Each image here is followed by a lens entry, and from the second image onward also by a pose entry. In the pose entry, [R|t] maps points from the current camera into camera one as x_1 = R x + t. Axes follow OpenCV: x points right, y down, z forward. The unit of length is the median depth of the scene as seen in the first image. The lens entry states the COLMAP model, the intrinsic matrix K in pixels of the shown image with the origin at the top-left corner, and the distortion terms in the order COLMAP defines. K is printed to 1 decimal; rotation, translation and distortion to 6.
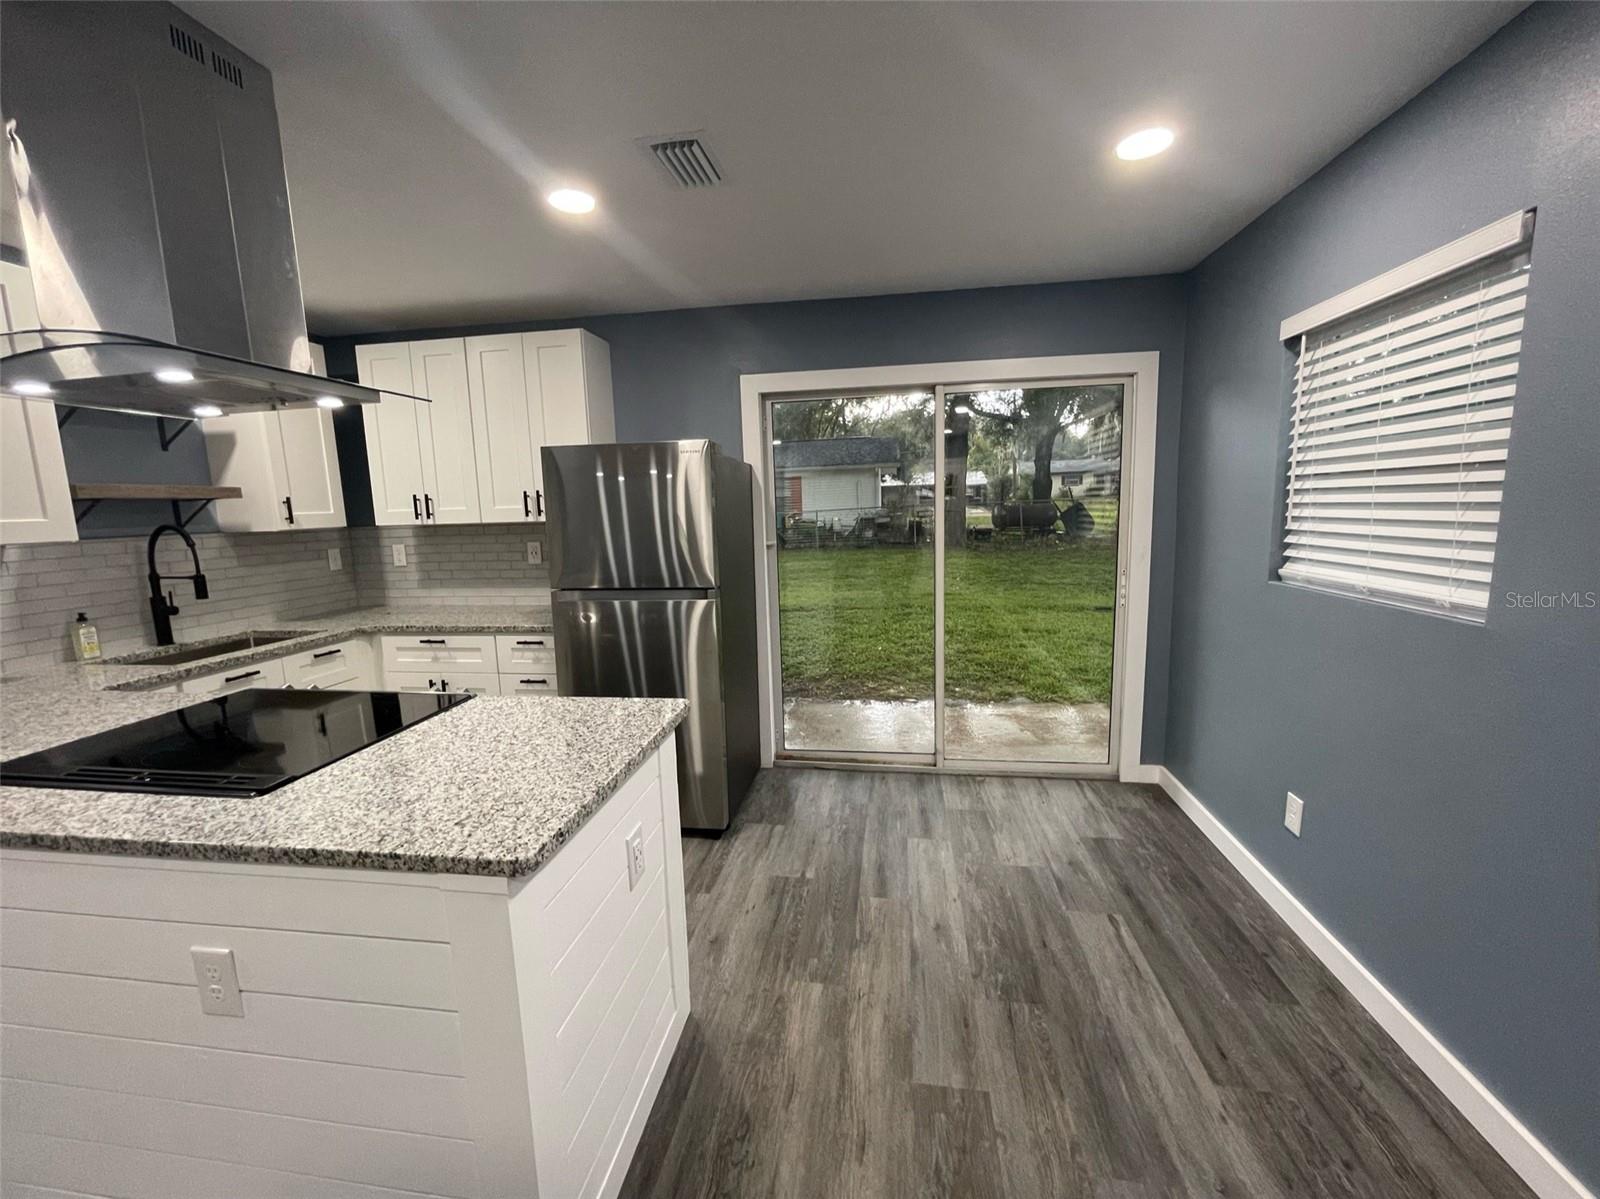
lens RADIAL K [[649.7, 0, 794.5], [0, 649.7, 604.7], [0, 0, 1]] dist [-0.001933, 0.002655]
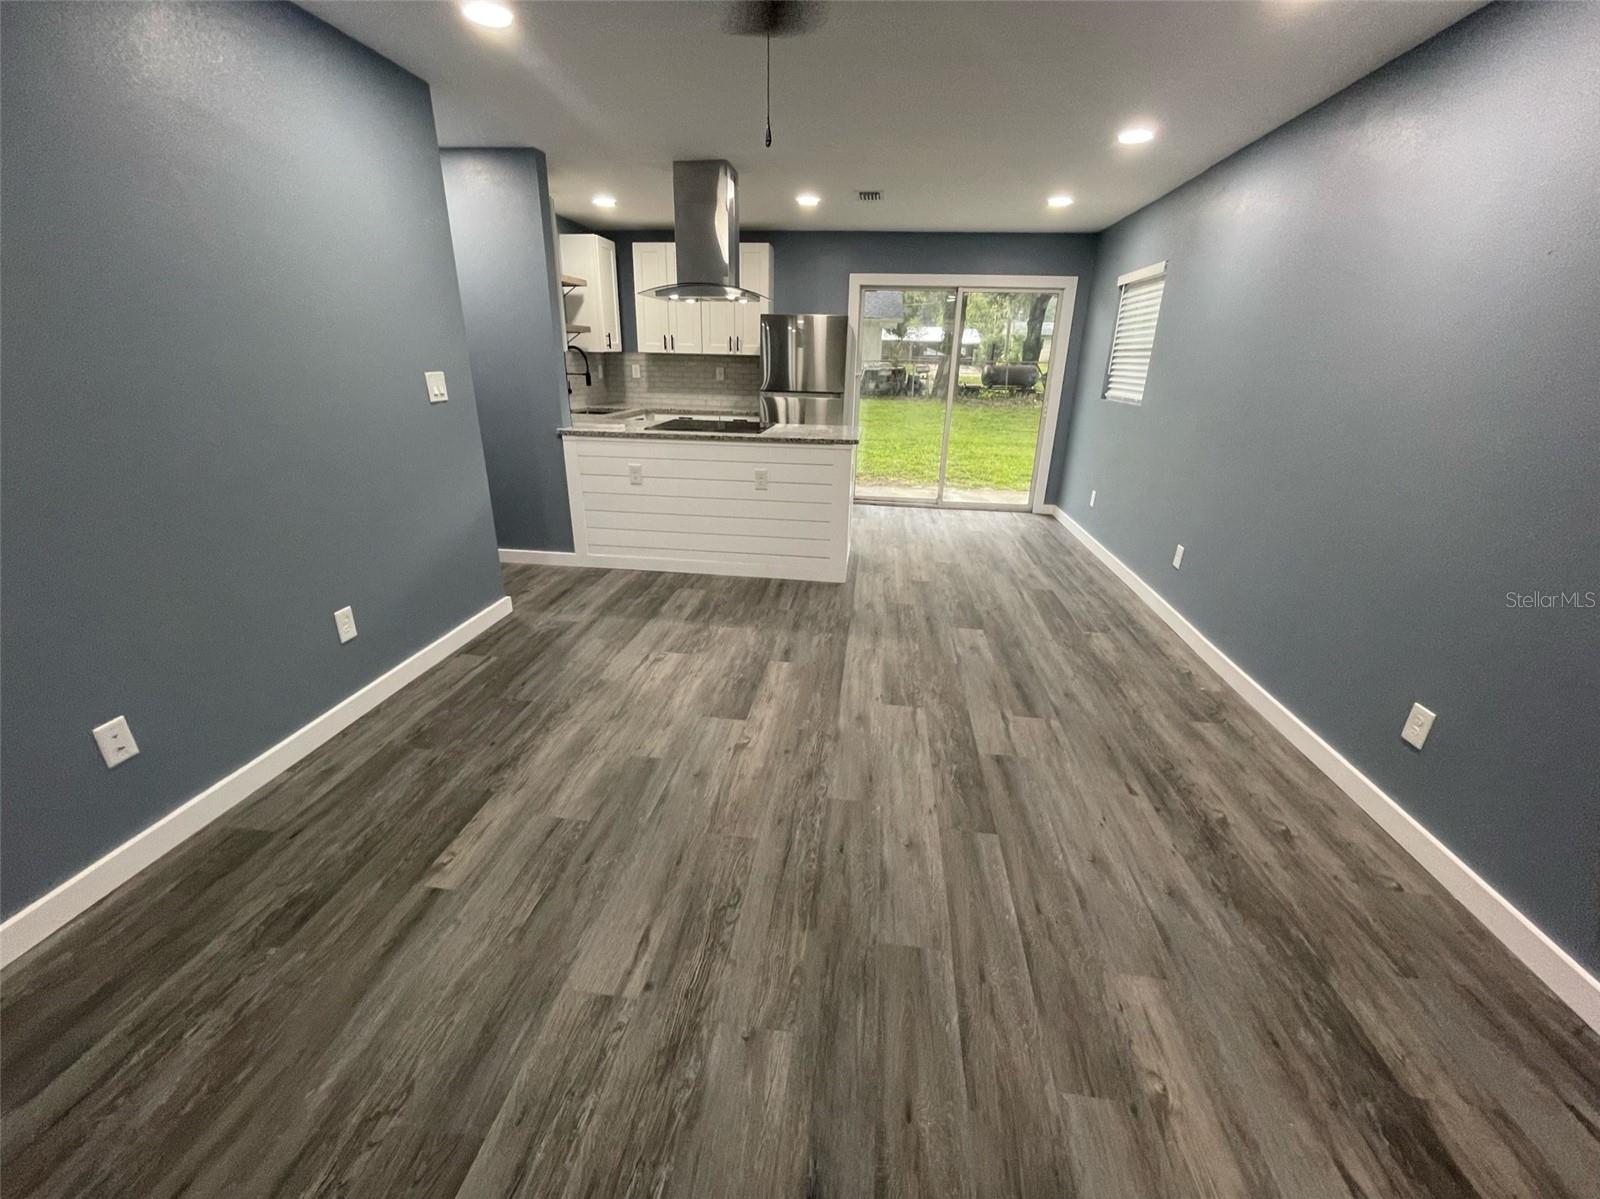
lens RADIAL K [[649.7, 0, 806.0], [0, 649.7, 598.6], [0, 0, 1]] dist [-0.001933, 0.002655]
pose [[0.997949, 0.034028, 0.054223, -0.291167], [-0.044350, 0.978322, 0.202287, 0.175081], [-0.046165, -0.204277, 0.977824, -0.991702]]
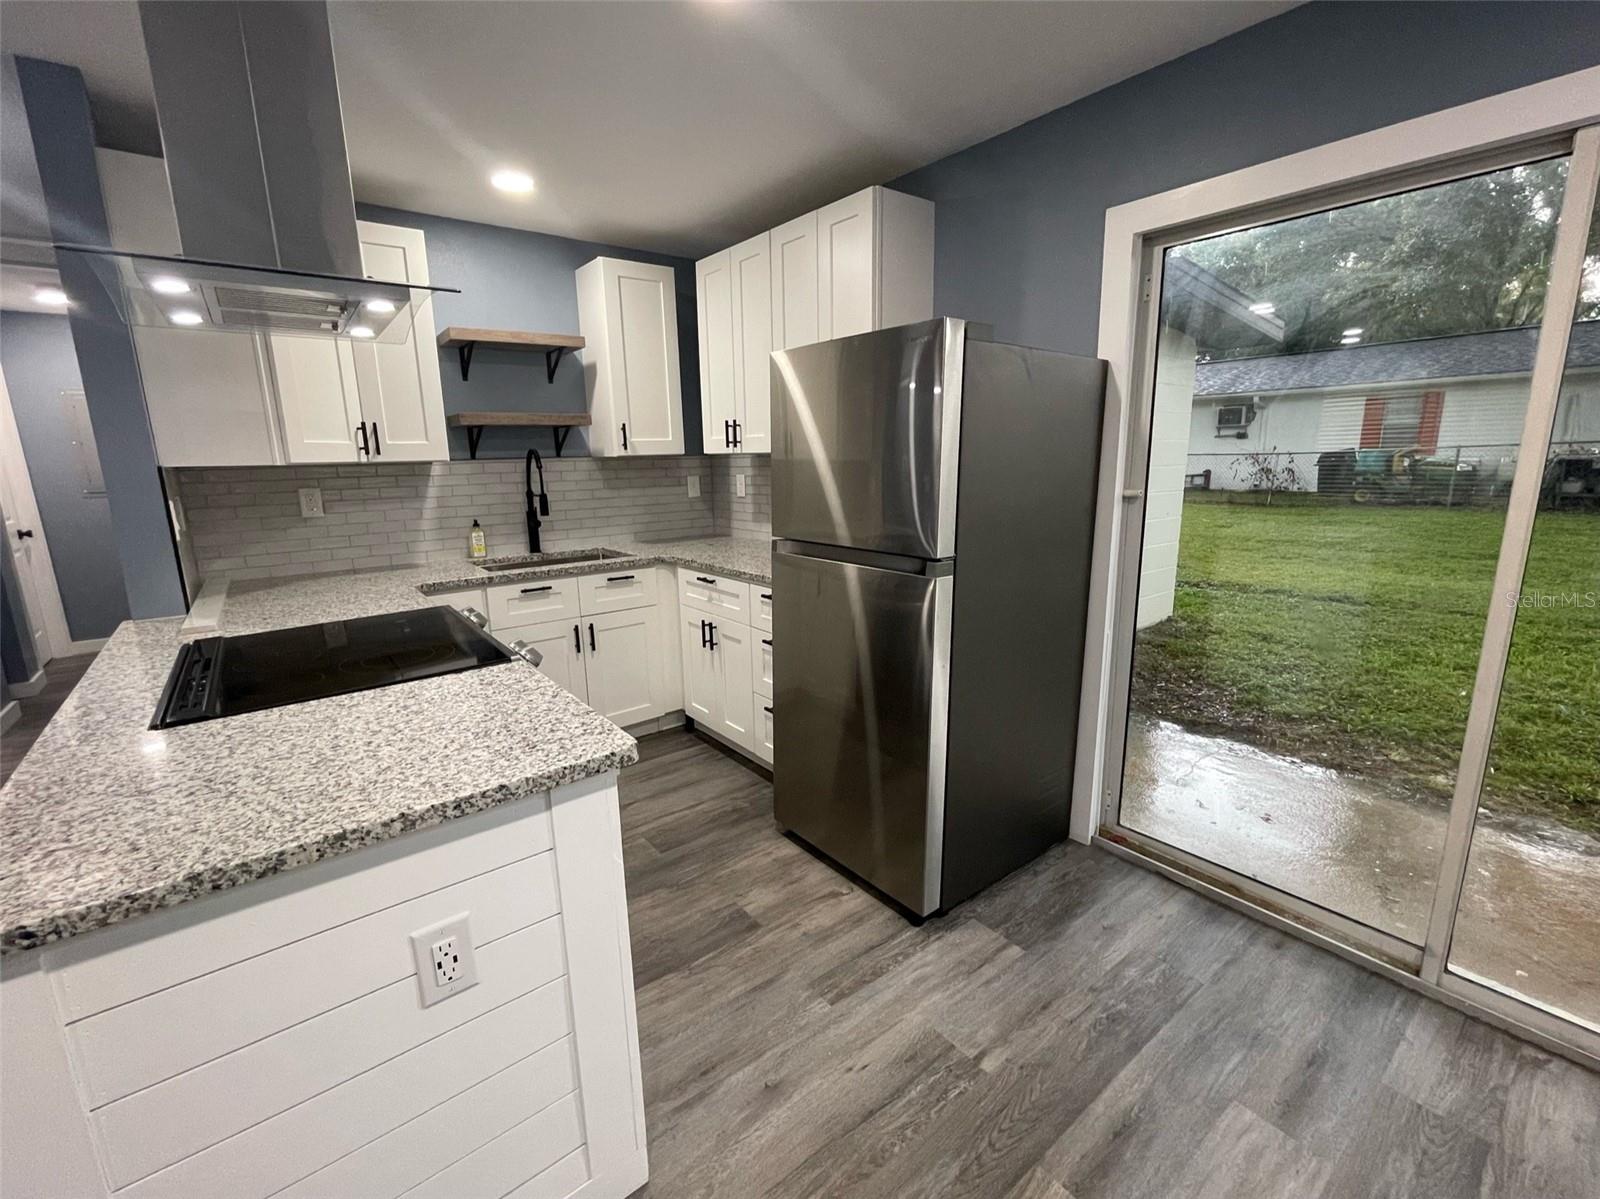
lens RADIAL K [[696.9, 0, 797.5], [0, 696.9, 602.7], [0, 0, 1]] dist [0.001418, -0.000538]
pose [[0.730894, 0.159395, -0.663616, 0.208906], [-0.106146, 0.987062, 0.120177, -0.045883], [0.674186, -0.017396, 0.738357, 0.355080]]
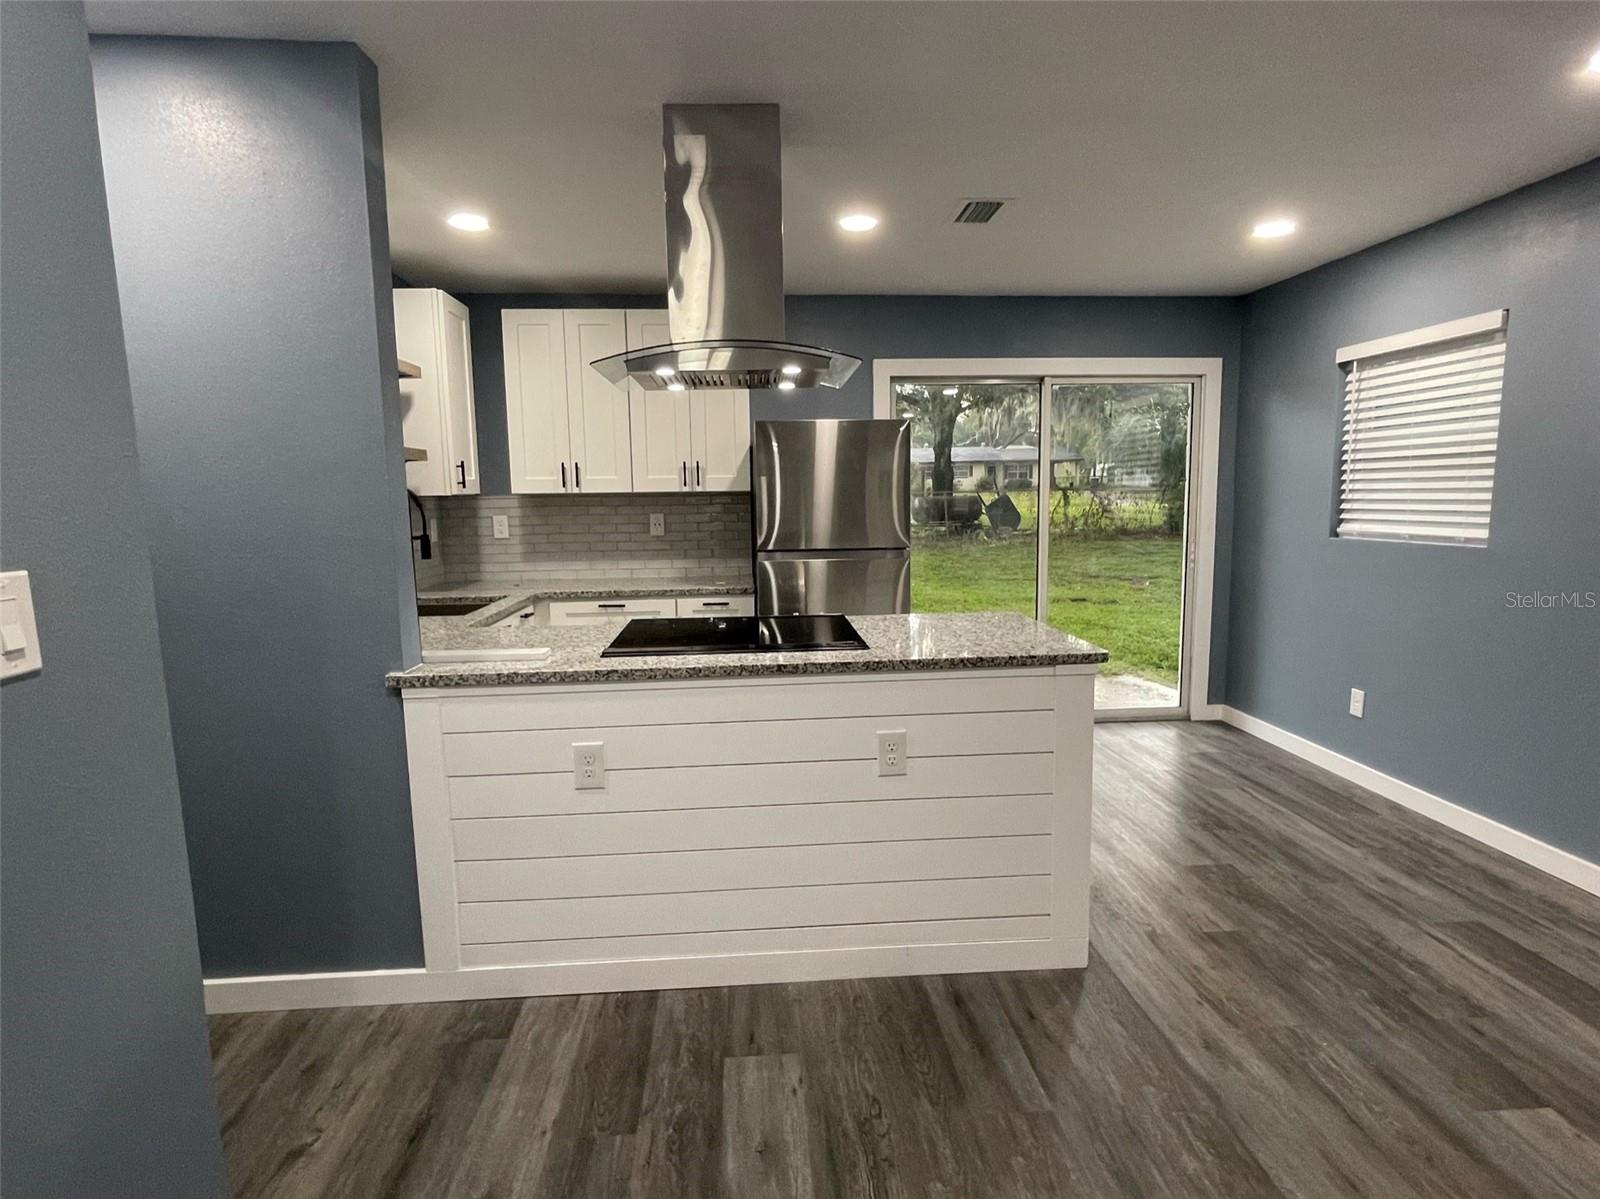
lens RADIAL K [[838.8, 0, 805.2], [0, 838.8, 609.1], [0, 0, 1]] dist [0.005374, 0.000386]
pose [[0.974073, -0.017063, 0.225590, -0.560964], [0.021780, 0.999593, -0.018435, 0.092979], [-0.225183, 0.022871, 0.974048, -0.350746]]
